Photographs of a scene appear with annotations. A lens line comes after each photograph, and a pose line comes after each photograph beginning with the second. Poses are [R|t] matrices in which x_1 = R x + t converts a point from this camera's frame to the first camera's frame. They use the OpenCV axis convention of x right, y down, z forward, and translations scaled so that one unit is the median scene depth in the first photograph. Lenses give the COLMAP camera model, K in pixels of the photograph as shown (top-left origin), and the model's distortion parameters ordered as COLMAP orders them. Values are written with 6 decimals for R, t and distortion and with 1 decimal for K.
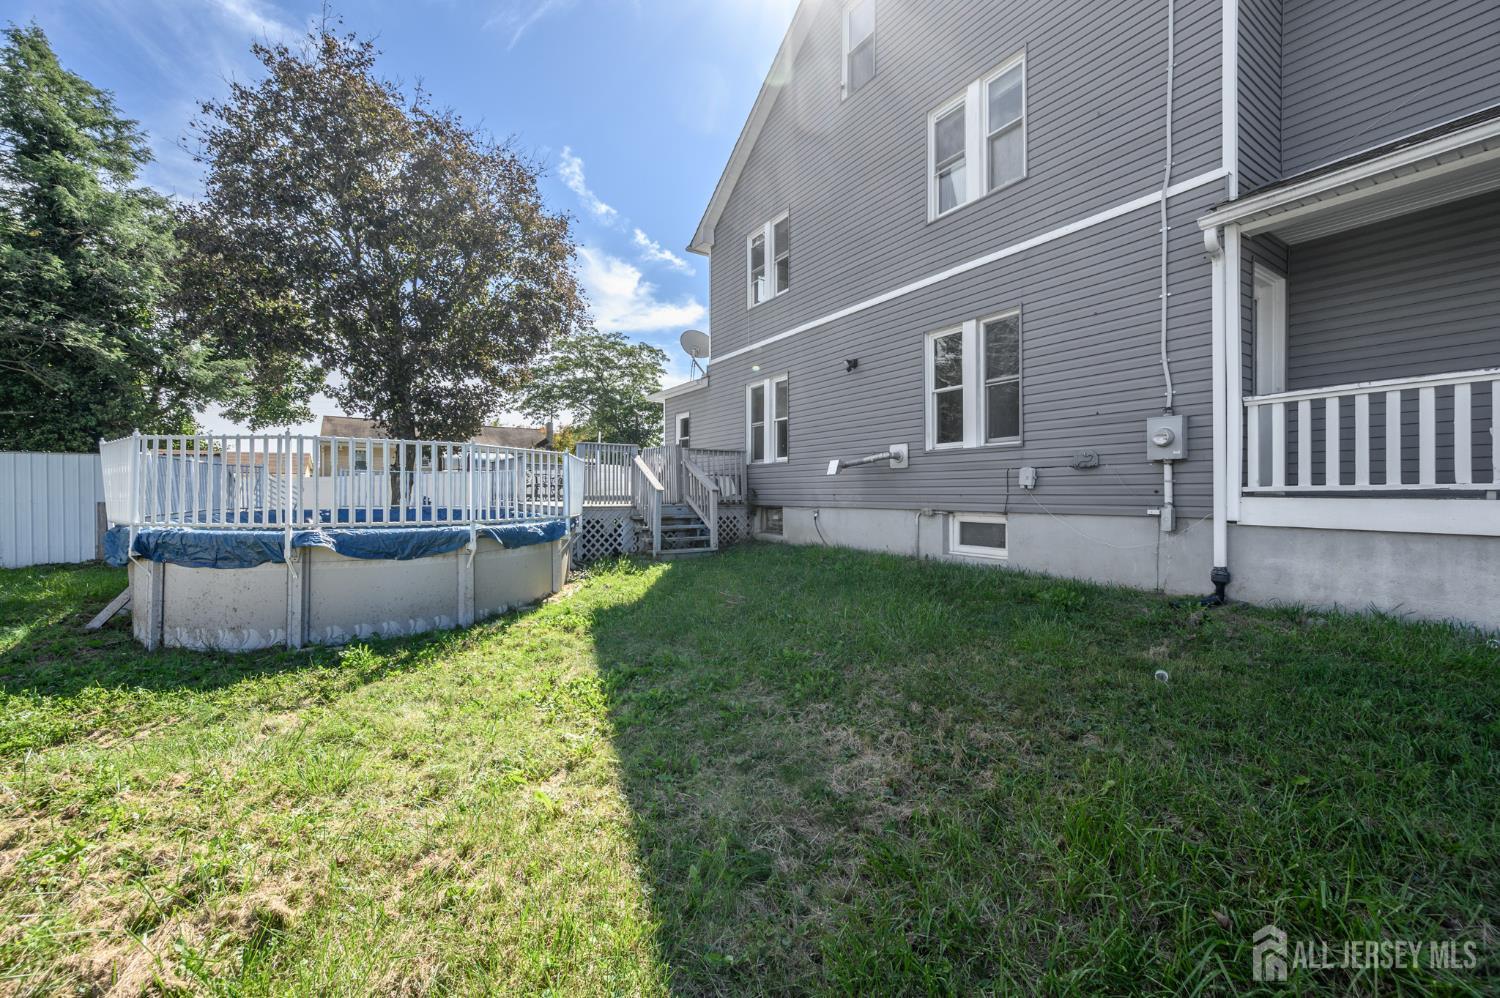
lens RADIAL K [[608.2, 0, 774.6], [0, 608.2, 496.4], [0, 0, 1]] dist [-0.000116, -0.000195]
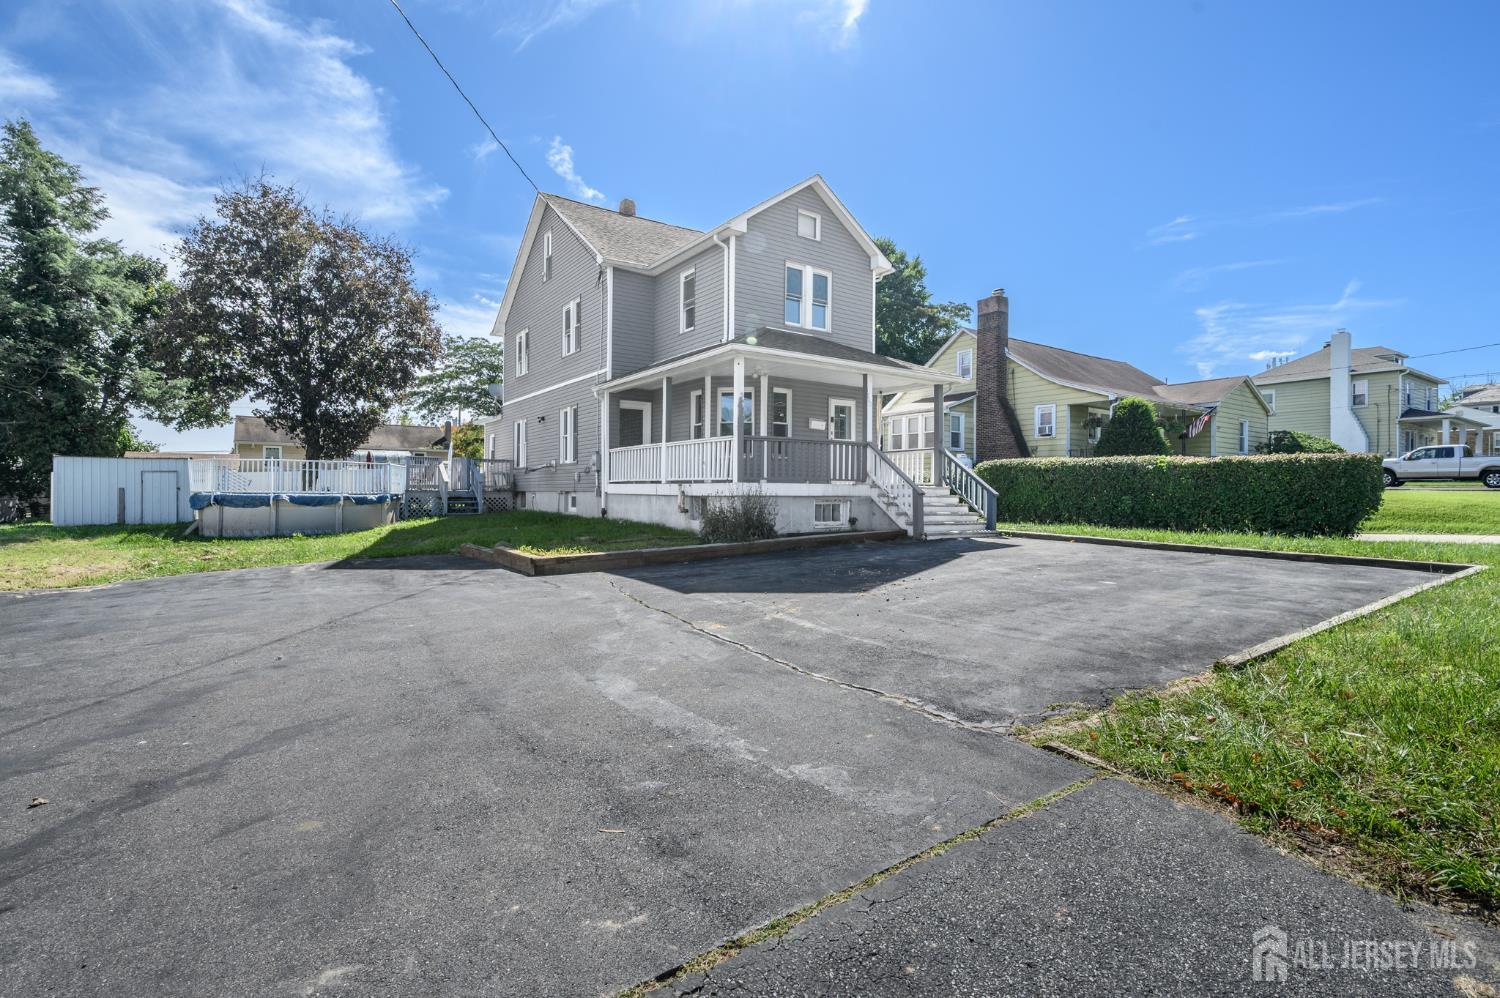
lens RADIAL K [[704.0, 0, 756.7], [0, 704.0, 489.4], [0, 0, 1]] dist [0.000782, 0.000034]
pose [[0.999755, 0.006400, 0.021189, 0.435035], [-0.006207, 0.999938, -0.009192, 0.016838], [-0.021247, 0.009058, 0.999733, -0.732030]]
